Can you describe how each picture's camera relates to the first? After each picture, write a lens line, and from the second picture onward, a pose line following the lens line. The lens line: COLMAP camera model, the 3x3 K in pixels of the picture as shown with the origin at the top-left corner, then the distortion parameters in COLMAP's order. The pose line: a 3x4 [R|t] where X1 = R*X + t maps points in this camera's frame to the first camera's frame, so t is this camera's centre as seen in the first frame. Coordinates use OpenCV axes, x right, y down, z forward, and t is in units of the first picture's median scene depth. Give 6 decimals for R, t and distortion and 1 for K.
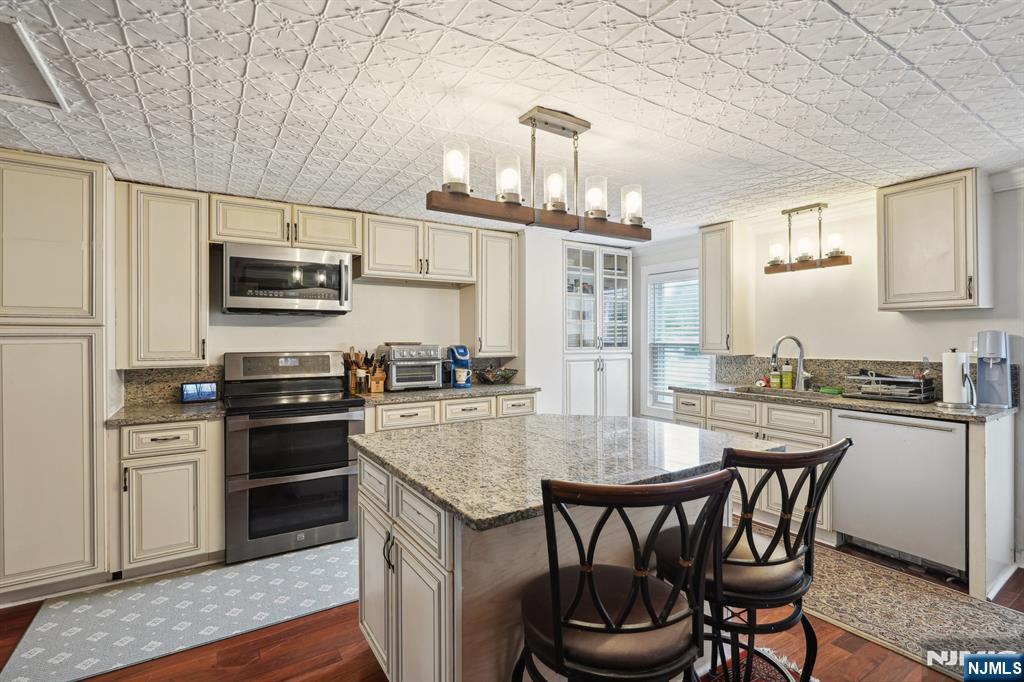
lens RADIAL K [[468.6, 0, 503.3], [0, 468.6, 336.9], [0, 0, 1]] dist [-0.001900, 0.000689]
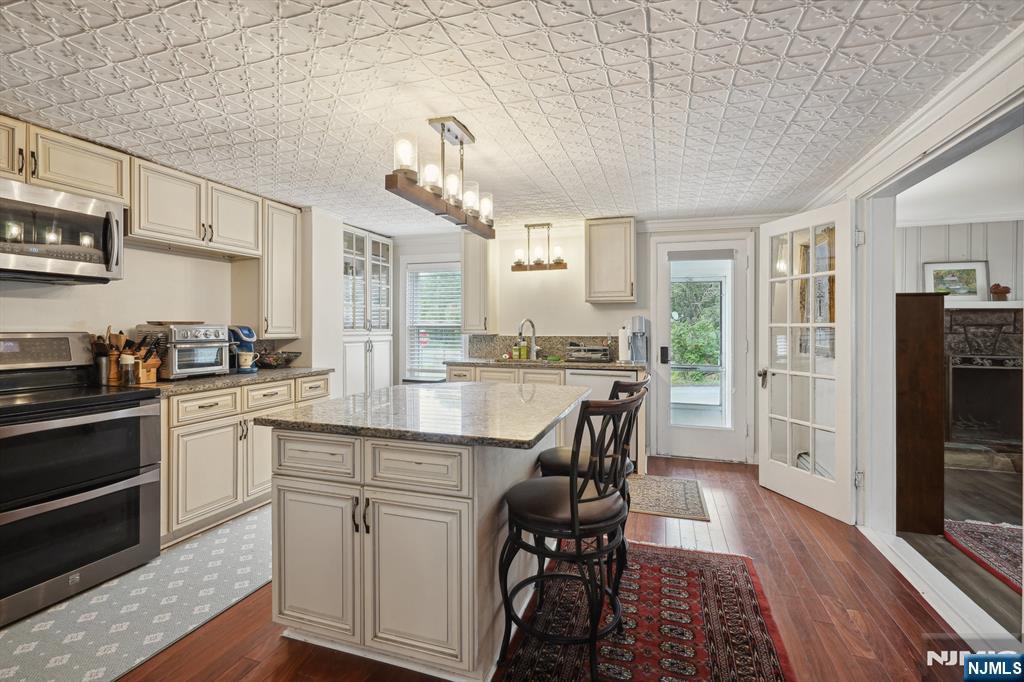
lens RADIAL K [[471.9, 0, 496.8], [0, 471.9, 327.0], [0, 0, 1]] dist [0.000324, 0.000553]
pose [[0.785097, 0.001591, 0.619370, -0.299232], [-0.003591, 0.999992, 0.001983, 0.018547], [-0.619362, -0.003781, 0.785096, -0.002727]]
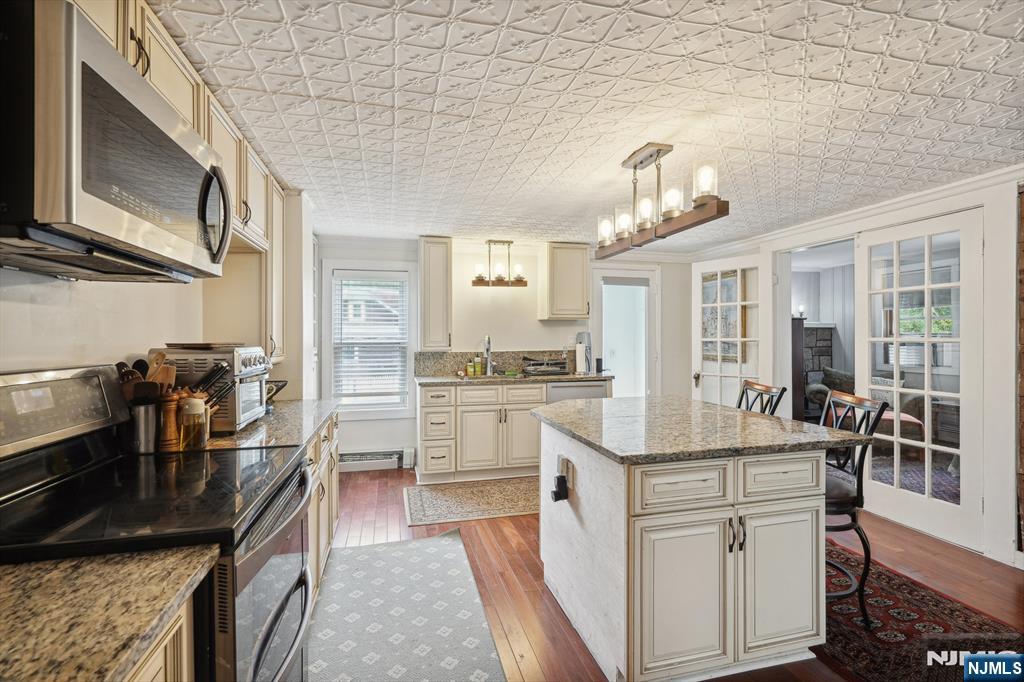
lens RADIAL K [[469.3, 0, 512.9], [0, 469.3, 338.0], [0, 0, 1]] dist [0.000180, 0.000295]
pose [[0.318222, -0.001117, 0.948015, -0.642474], [0.004138, 0.999991, -0.000210, 0.007728], [-0.948007, 0.003990, 0.318224, 0.522088]]
